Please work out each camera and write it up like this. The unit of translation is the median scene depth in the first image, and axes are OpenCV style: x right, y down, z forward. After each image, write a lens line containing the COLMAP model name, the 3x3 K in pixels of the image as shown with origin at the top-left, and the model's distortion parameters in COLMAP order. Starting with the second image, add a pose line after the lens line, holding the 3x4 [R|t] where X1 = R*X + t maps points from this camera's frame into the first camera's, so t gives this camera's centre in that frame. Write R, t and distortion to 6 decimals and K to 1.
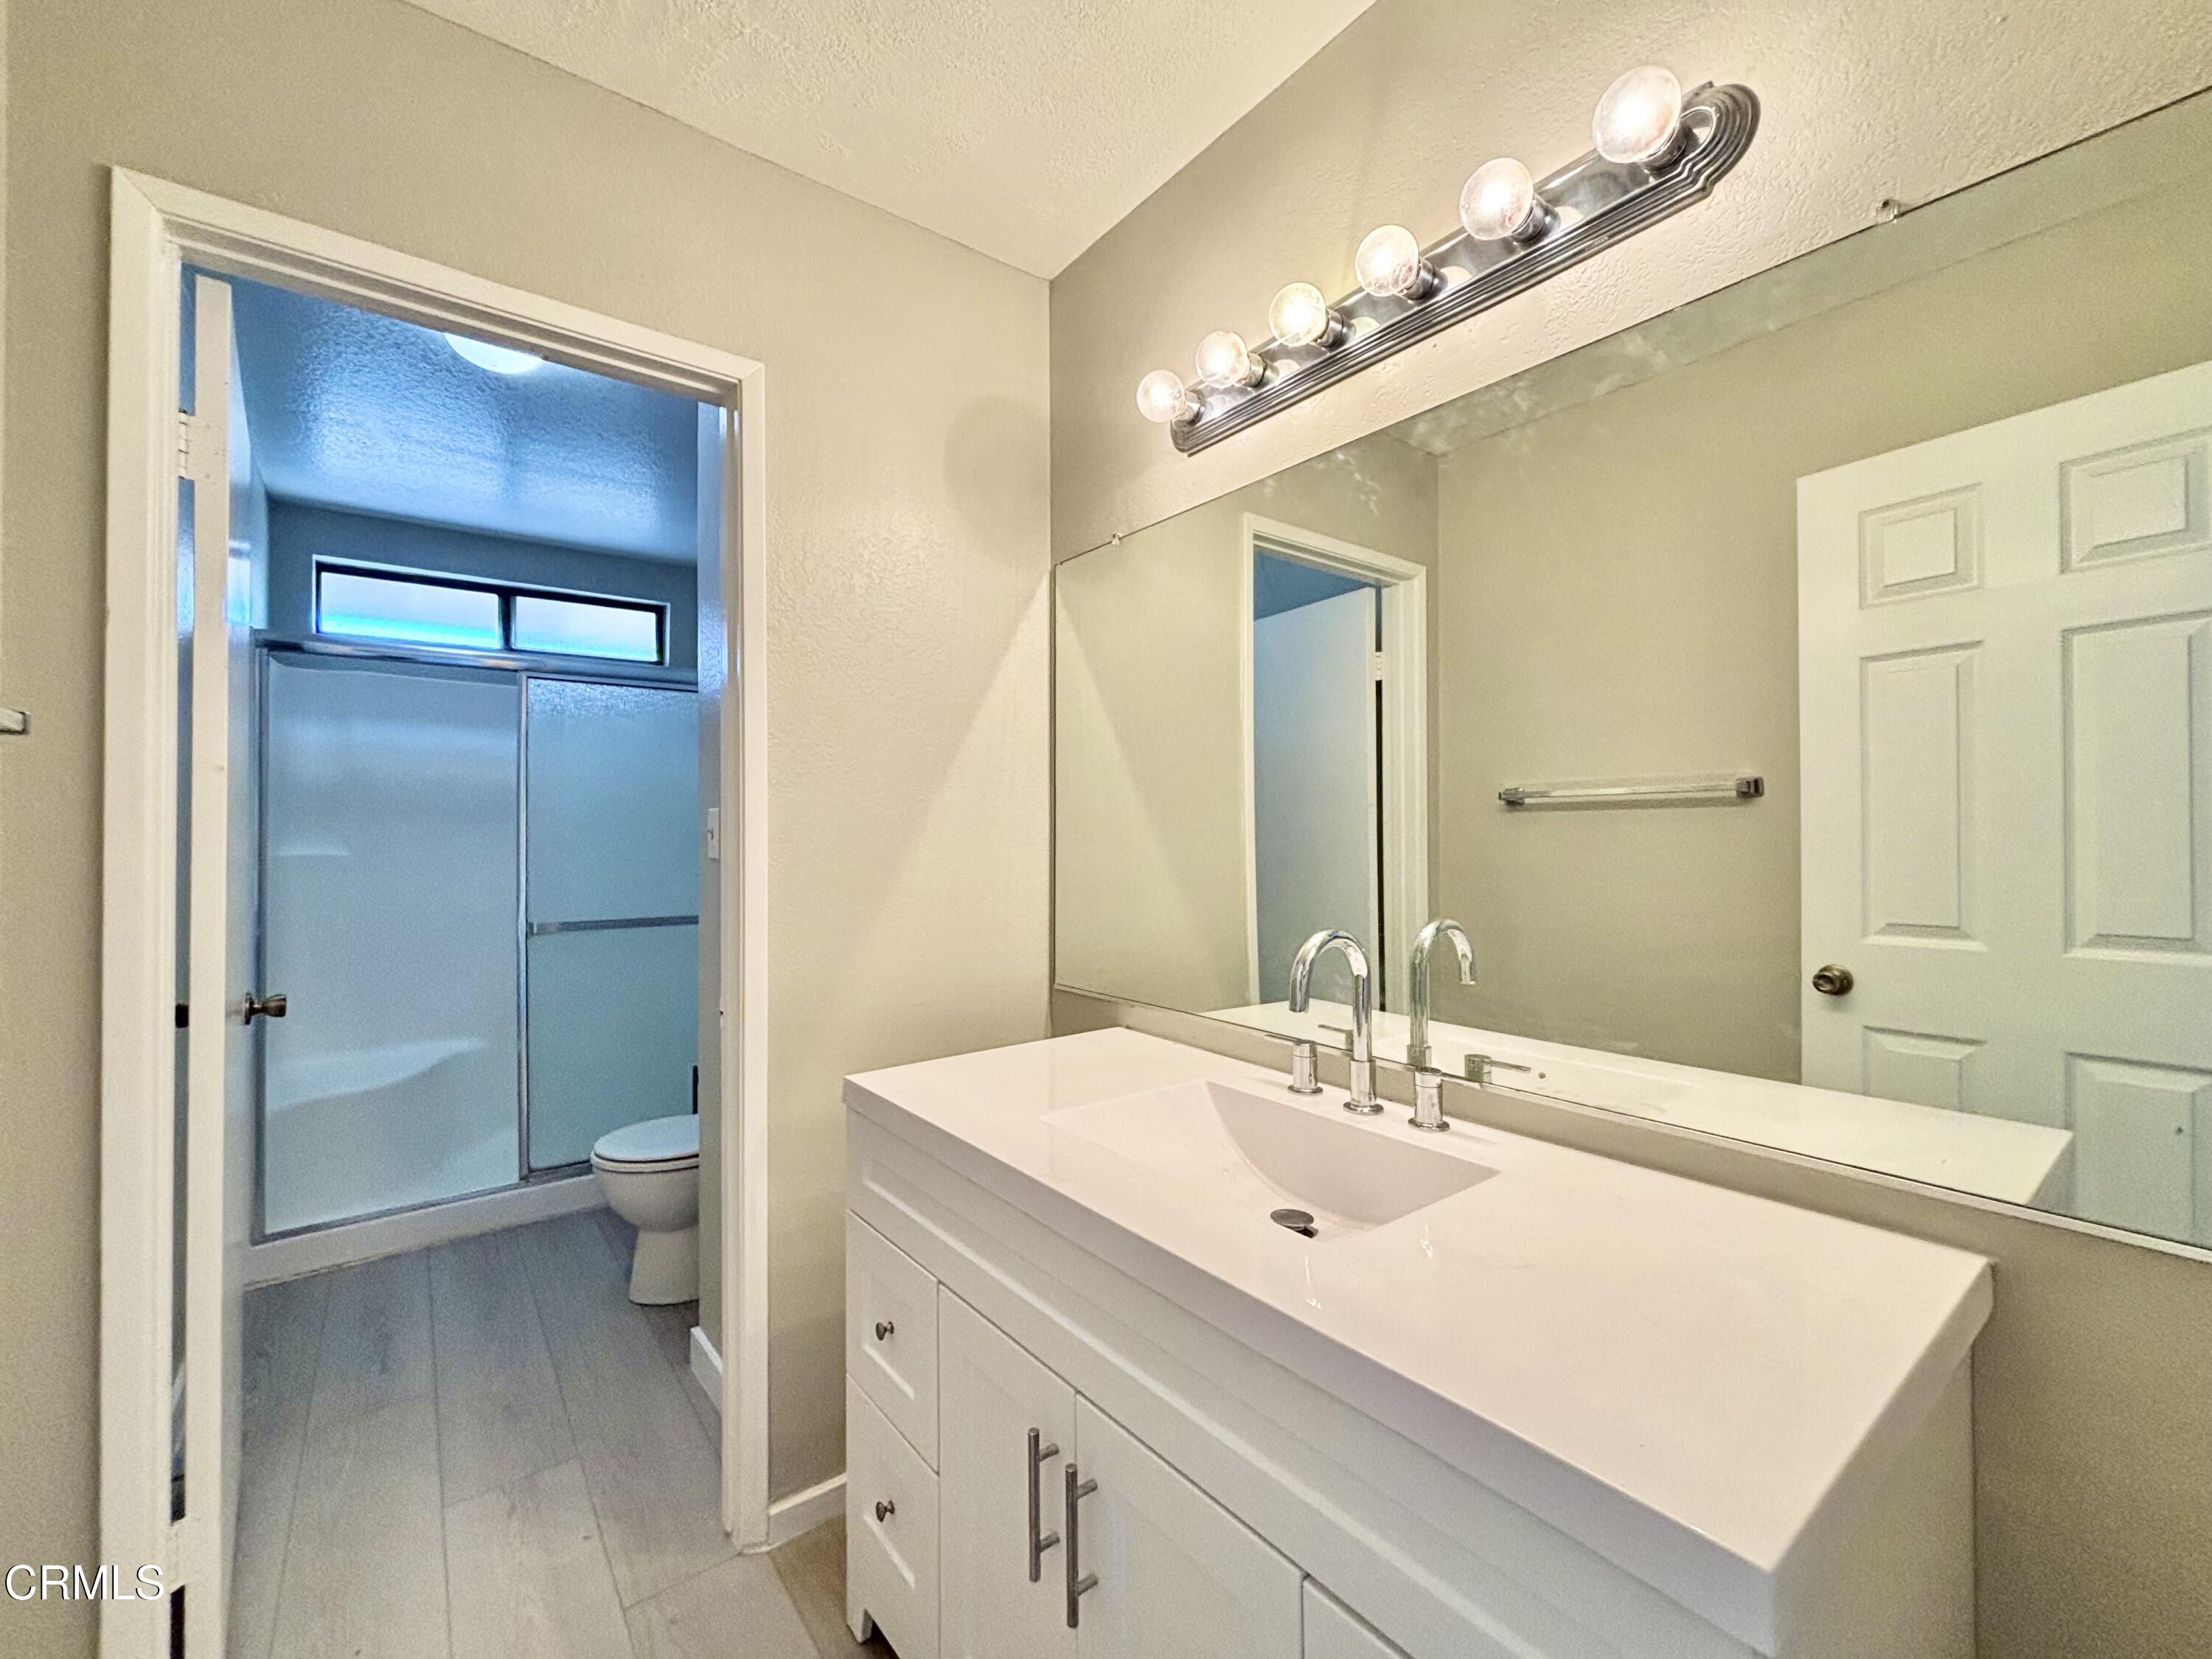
lens RADIAL K [[914.4, 0, 1104.2], [0, 914.4, 824.2], [0, 0, 1]] dist [0.010107, -0.000240]
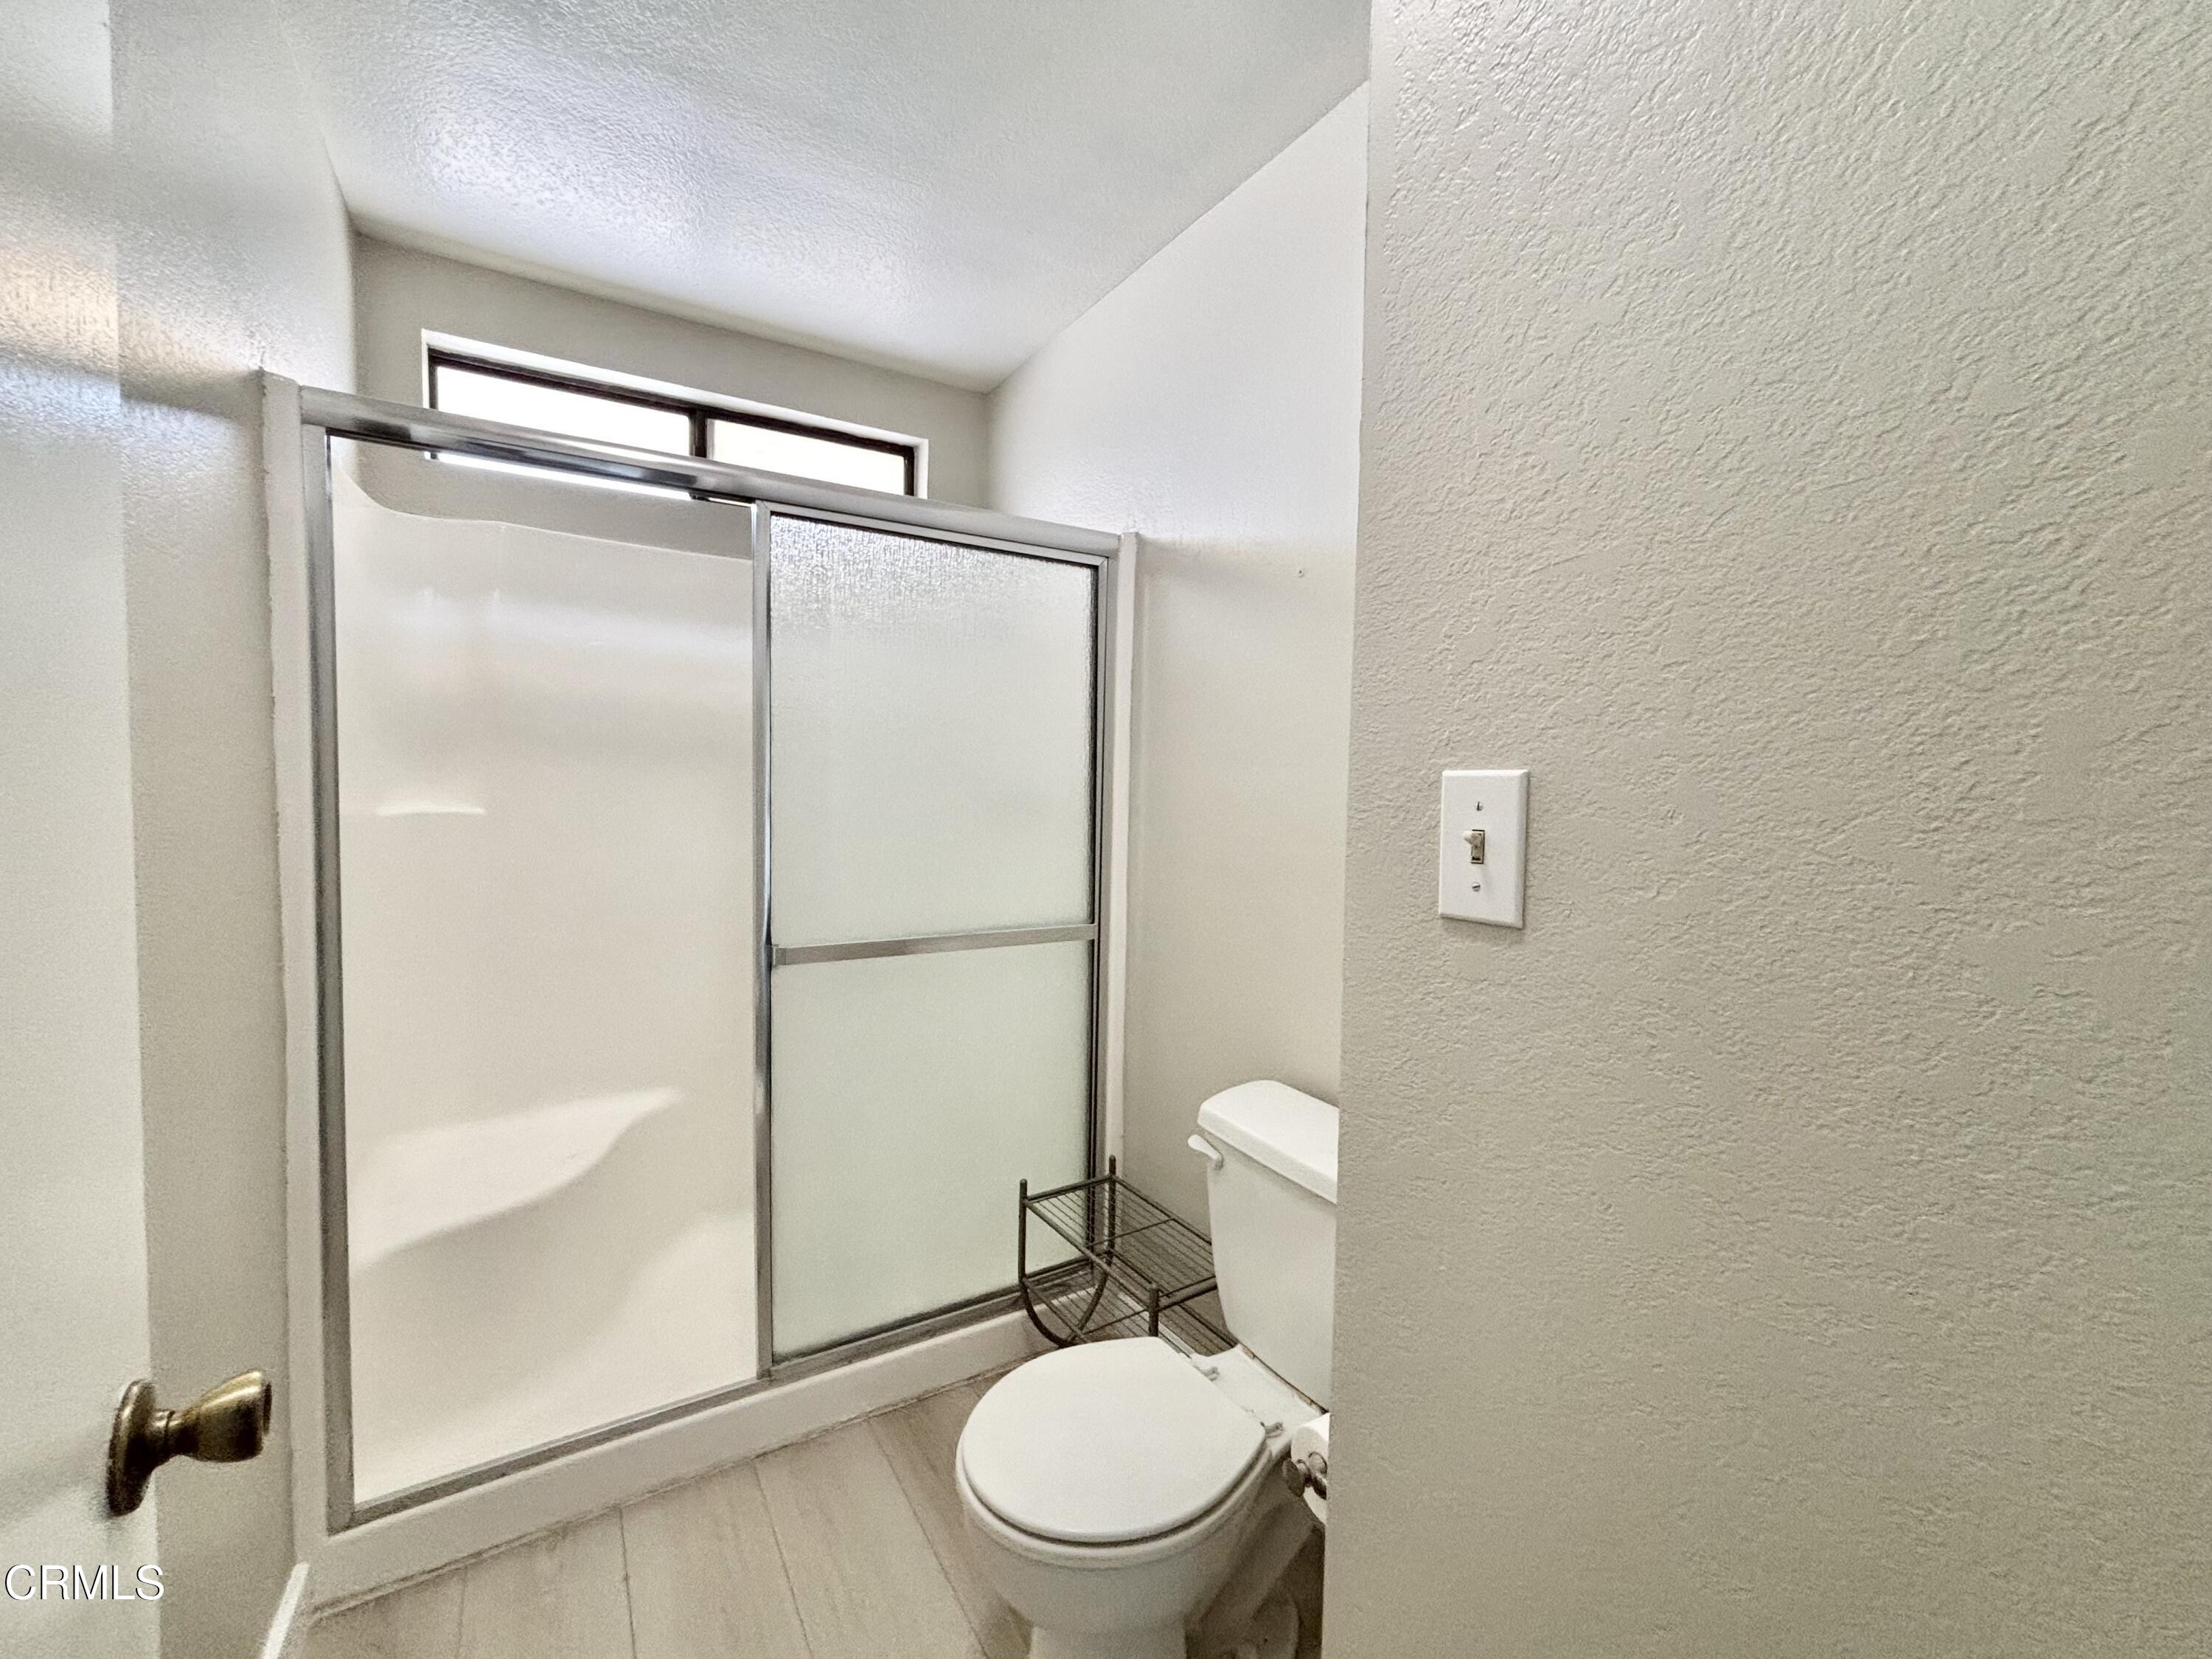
lens RADIAL K [[914.4, 0, 1104.2], [0, 914.4, 824.2], [0, 0, 1]] dist [0.010107, -0.000240]
pose [[0.994693, 0.030801, -0.098172, -0.325315], [-0.024792, 0.997777, 0.061854, -0.008557], [0.099859, -0.059092, 0.993245, 0.403454]]
